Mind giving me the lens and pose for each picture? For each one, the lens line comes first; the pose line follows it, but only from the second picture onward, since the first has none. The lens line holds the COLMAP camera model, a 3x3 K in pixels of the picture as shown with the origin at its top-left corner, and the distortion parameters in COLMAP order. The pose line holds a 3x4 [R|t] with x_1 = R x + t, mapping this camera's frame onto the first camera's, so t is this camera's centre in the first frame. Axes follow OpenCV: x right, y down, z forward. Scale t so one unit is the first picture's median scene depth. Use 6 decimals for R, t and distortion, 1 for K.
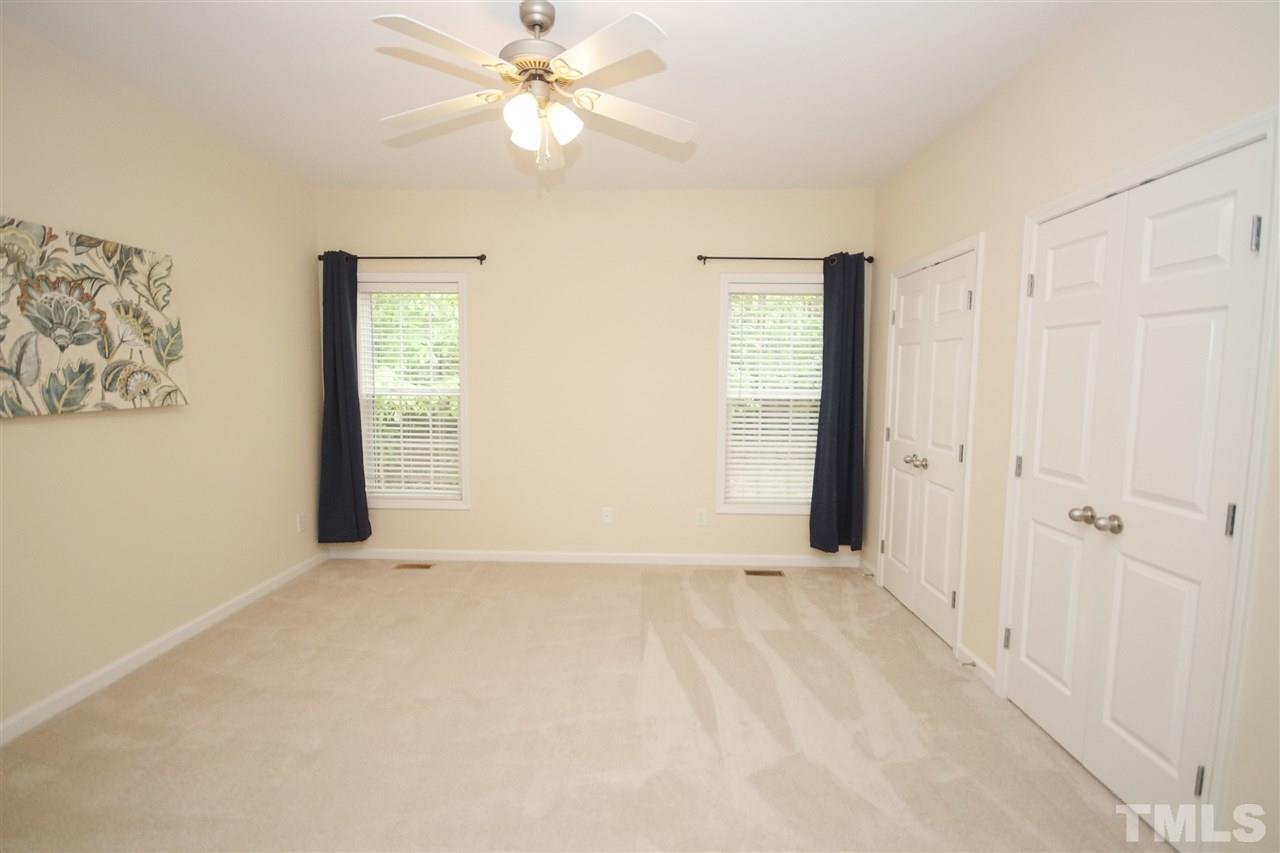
lens RADIAL K [[566.7, 0, 640.2], [0, 566.7, 426.6], [0, 0, 1]] dist [-0.004529, -0.002319]
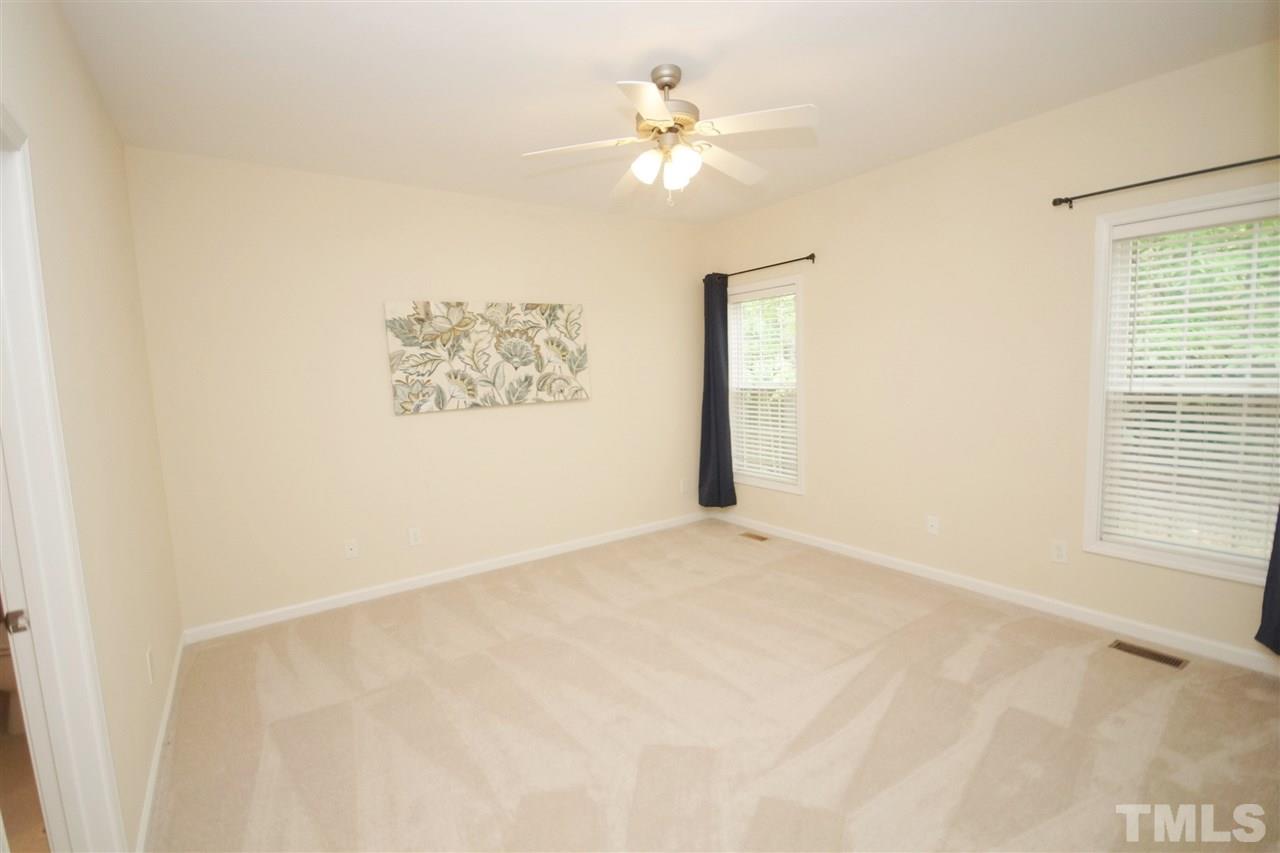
lens RADIAL K [[566.7, 0, 641.2], [0, 566.7, 425.2], [0, 0, 1]] dist [-0.004529, -0.002319]
pose [[0.597157, 0.049698, -0.800583, 0.603286], [-0.026955, 0.998758, 0.041894, -0.036812], [0.801671, -0.003438, 0.597755, 0.192482]]
